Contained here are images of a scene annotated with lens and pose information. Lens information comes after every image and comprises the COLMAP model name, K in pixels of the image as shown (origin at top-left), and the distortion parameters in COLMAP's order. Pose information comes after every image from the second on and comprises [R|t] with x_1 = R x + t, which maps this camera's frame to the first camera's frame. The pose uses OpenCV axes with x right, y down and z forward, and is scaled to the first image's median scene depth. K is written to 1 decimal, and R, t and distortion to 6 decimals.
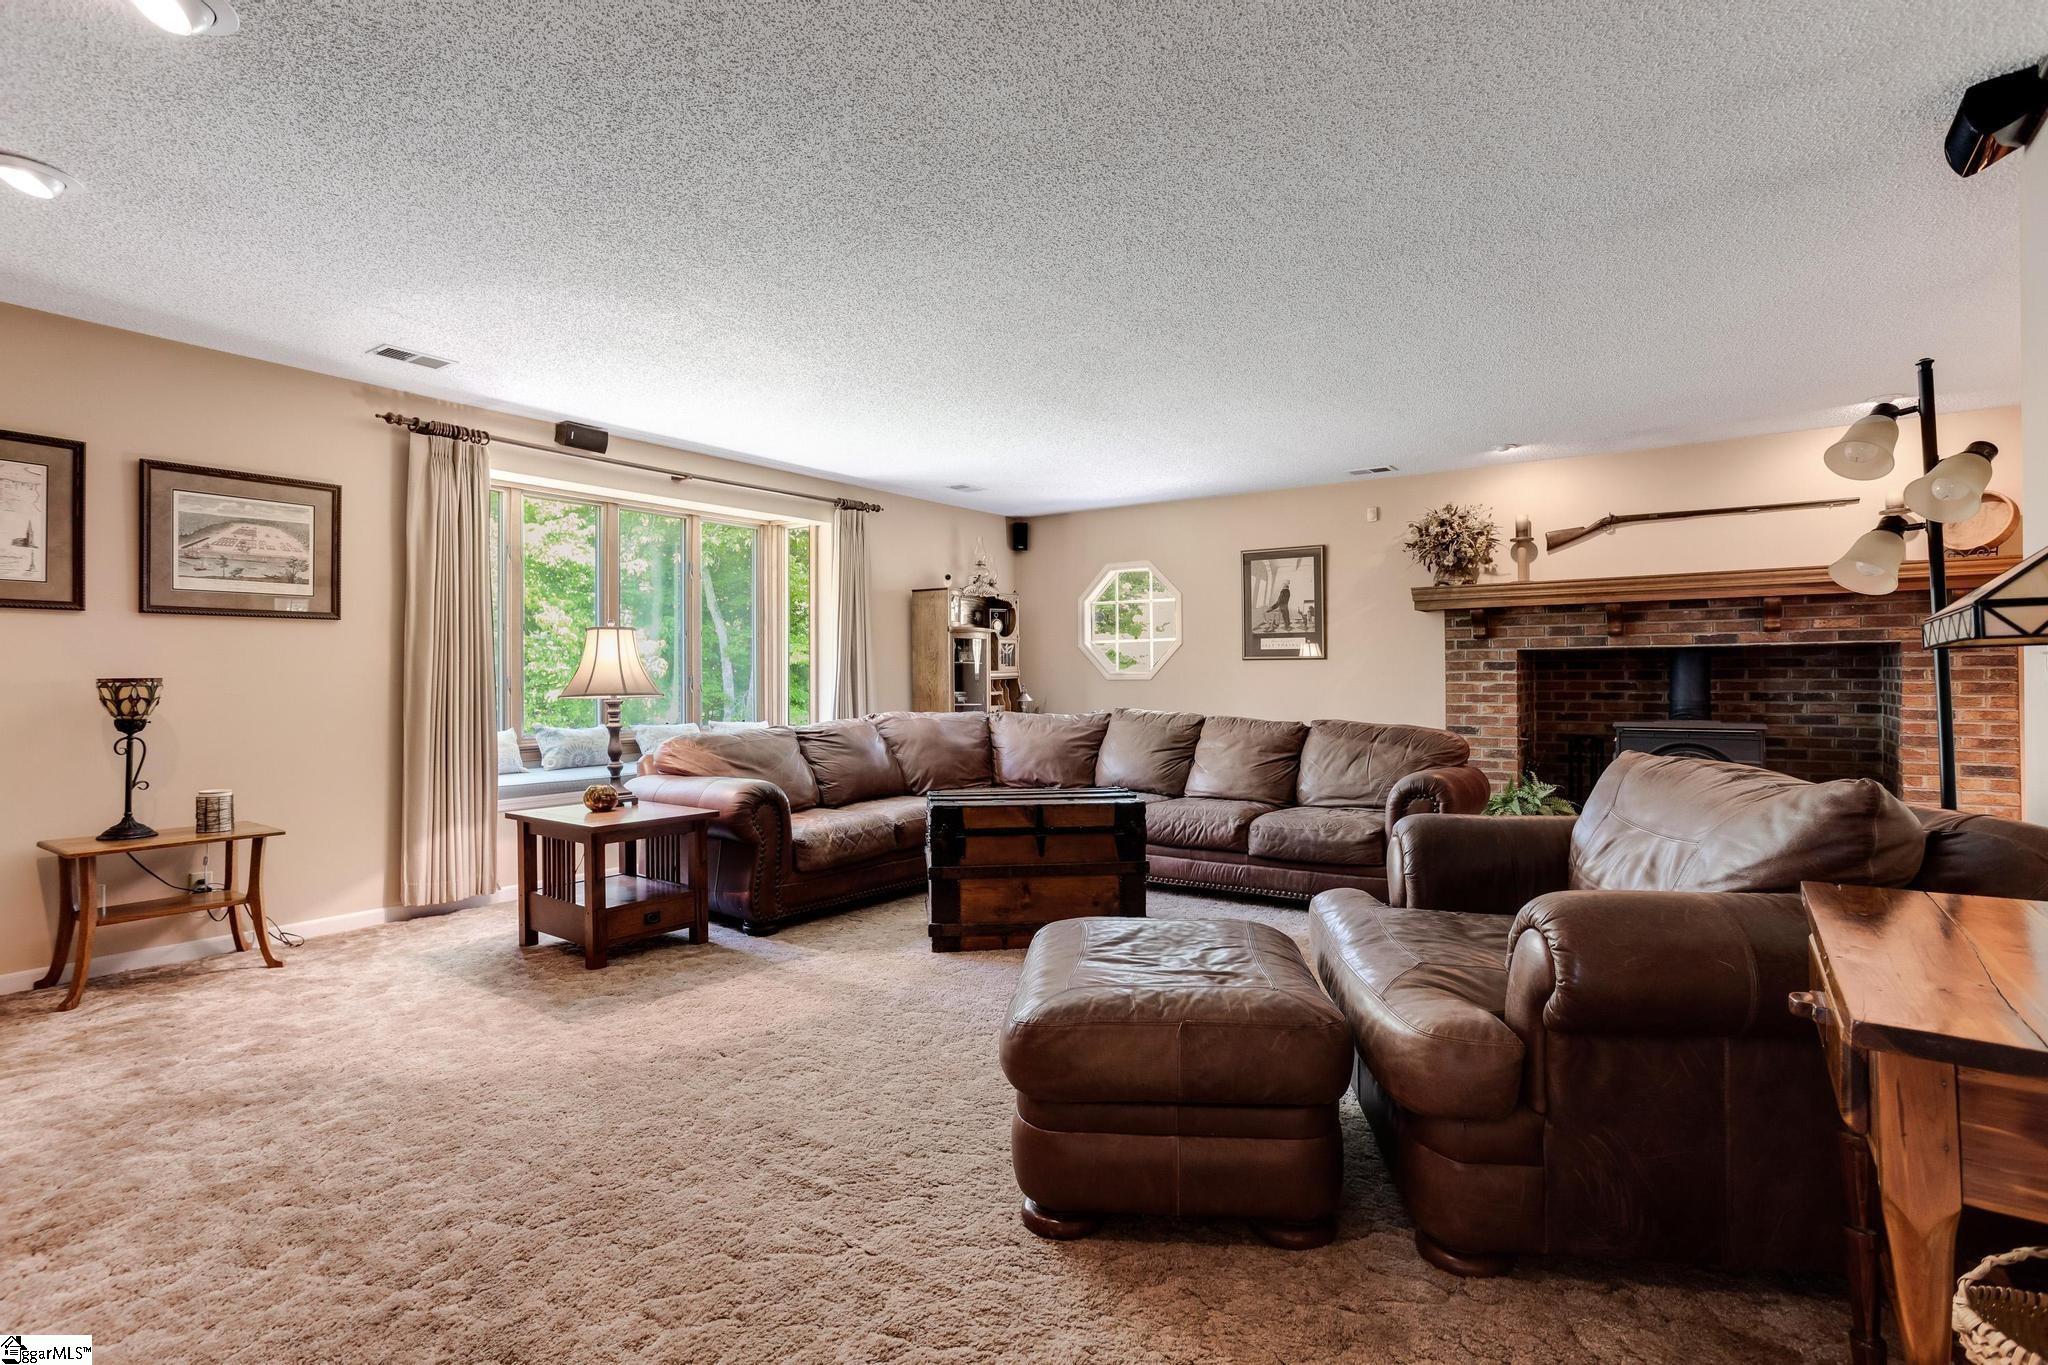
lens RADIAL K [[980.0, 0, 1003.9], [0, 980.0, 671.5], [0, 0, 1]] dist [-0.030274, 0.009467]
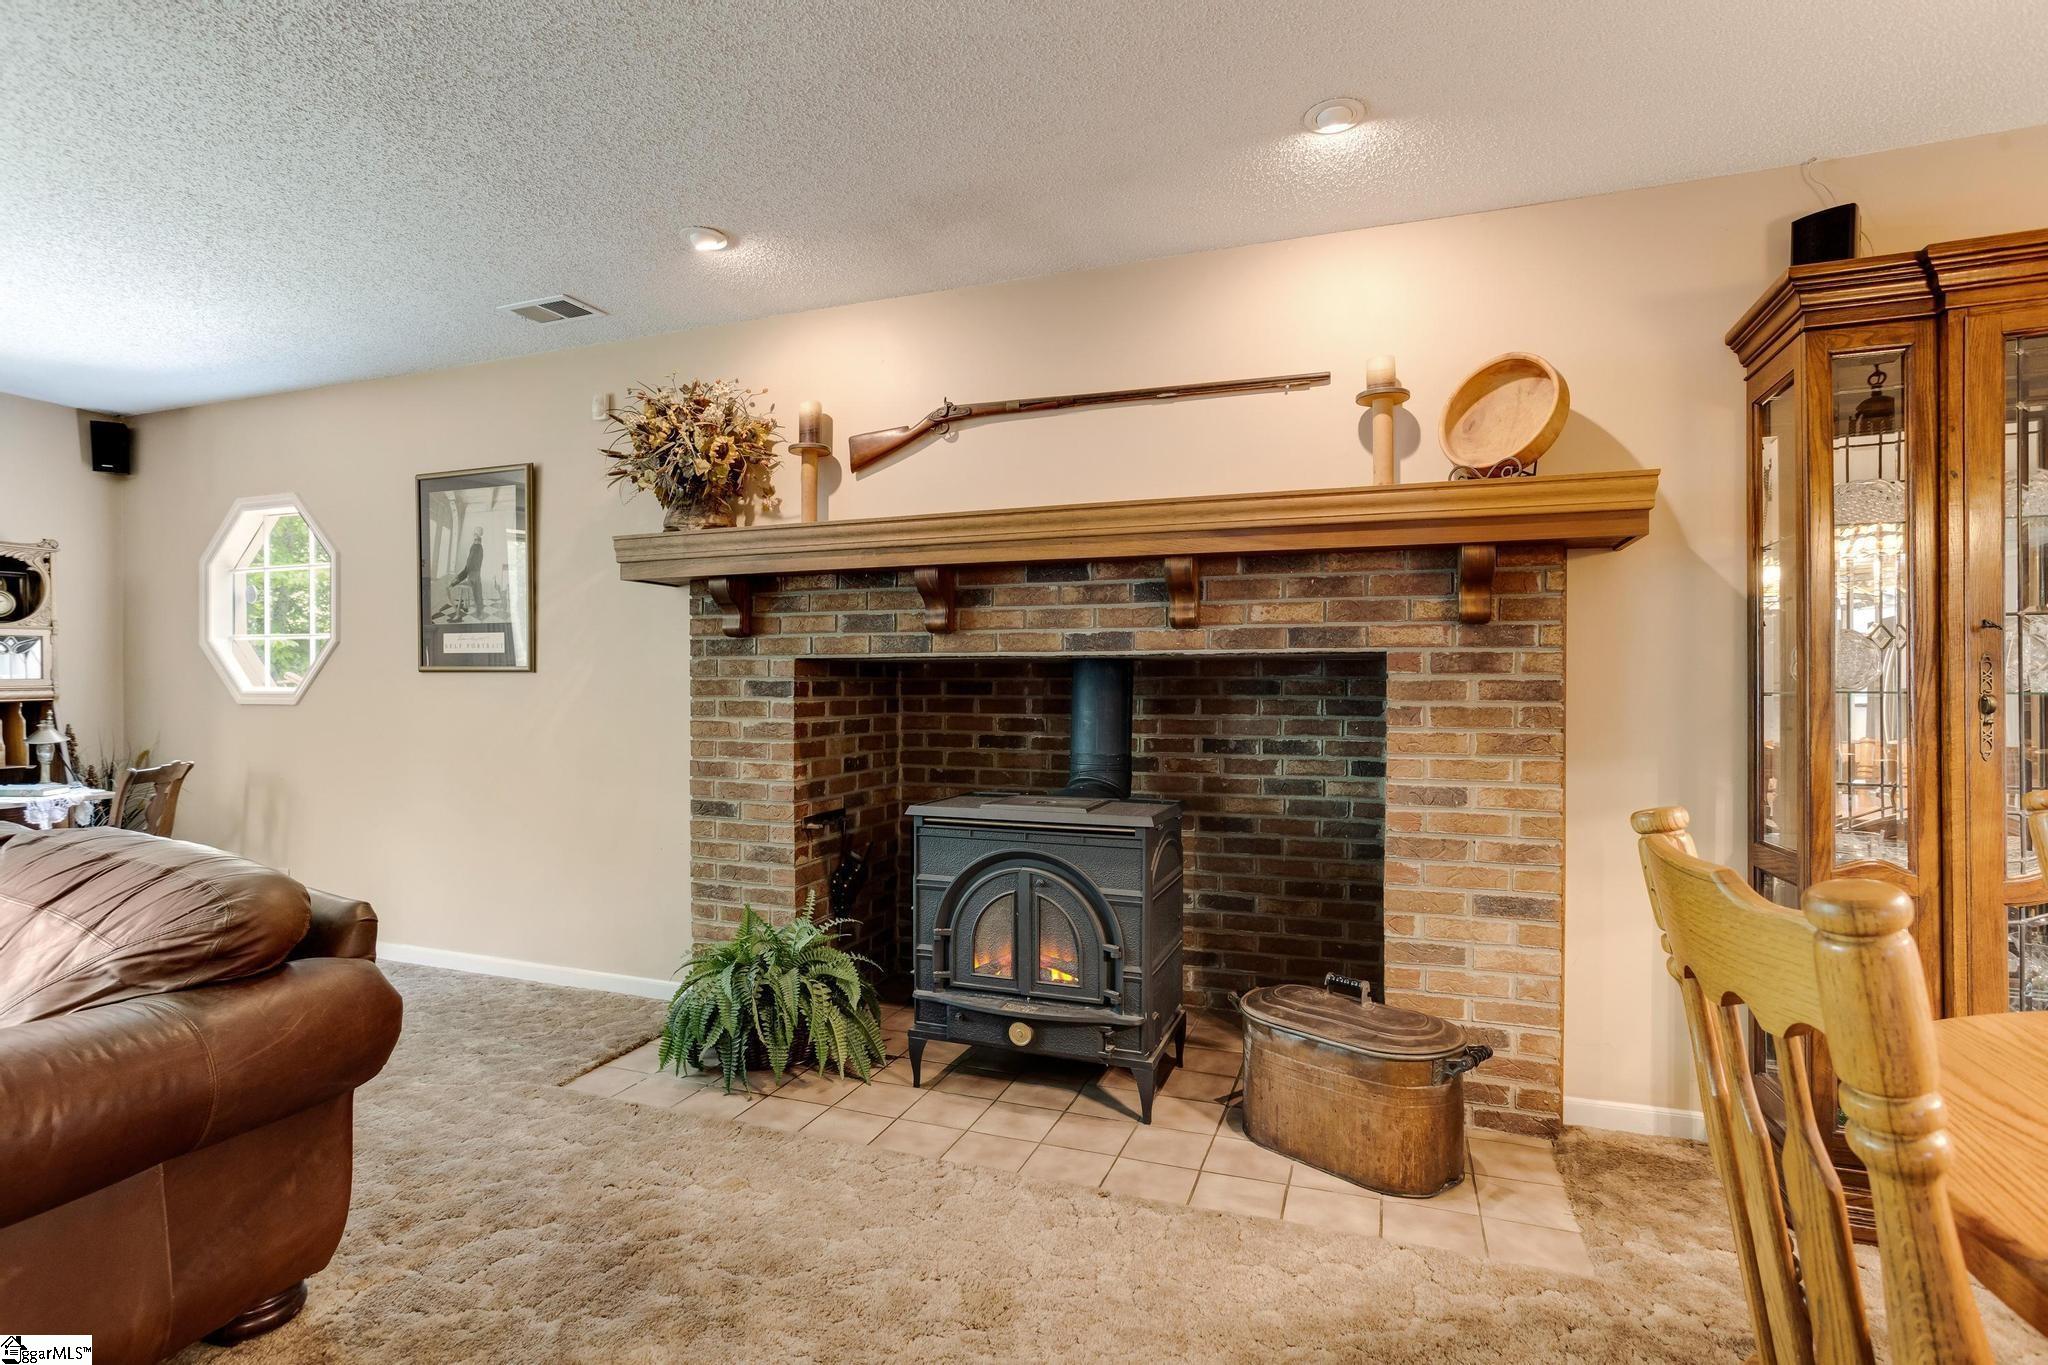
lens RADIAL K [[980.0, 0, 1023.7], [0, 980.0, 687.1], [0, 0, 1]] dist [-0.030274, 0.009467]
pose [[0.965005, 0.009457, 0.262060, 0.514694], [-0.009413, 0.999955, -0.001421, -0.007043], [-0.262062, -0.001095, 0.965050, 0.461621]]
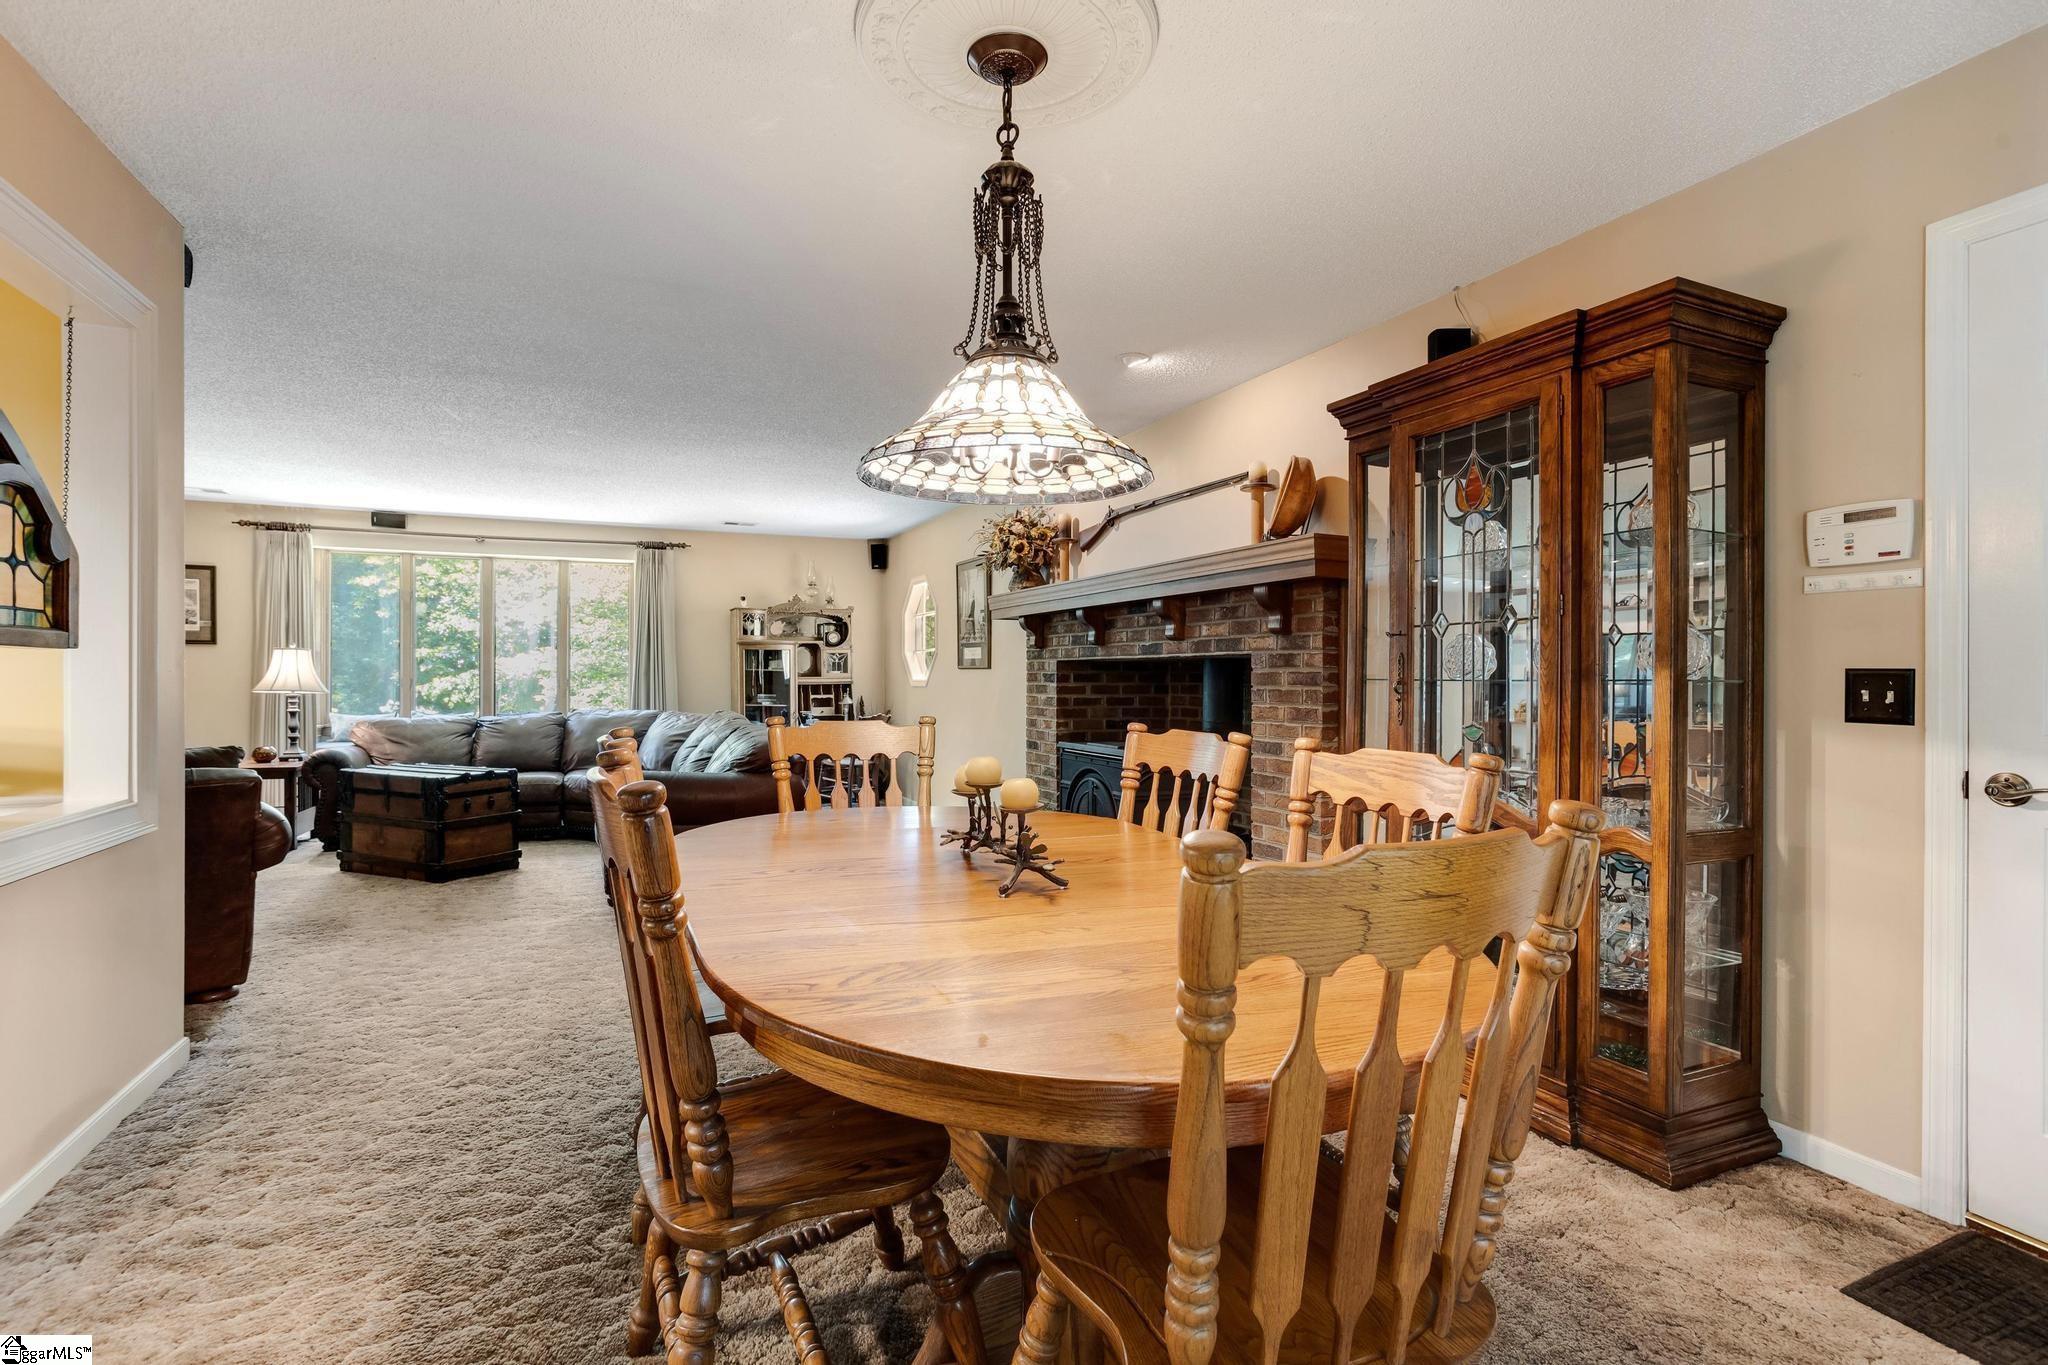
lens RADIAL K [[980.0, 0, 1019.1], [0, 980.0, 671.7], [0, 0, 1]] dist [-0.030274, 0.009467]
pose [[0.859030, 0.006798, -0.511880, 0.988261], [-0.008668, 0.999962, -0.001268, -0.010284], [0.511851, 0.005526, 0.859056, 0.179677]]
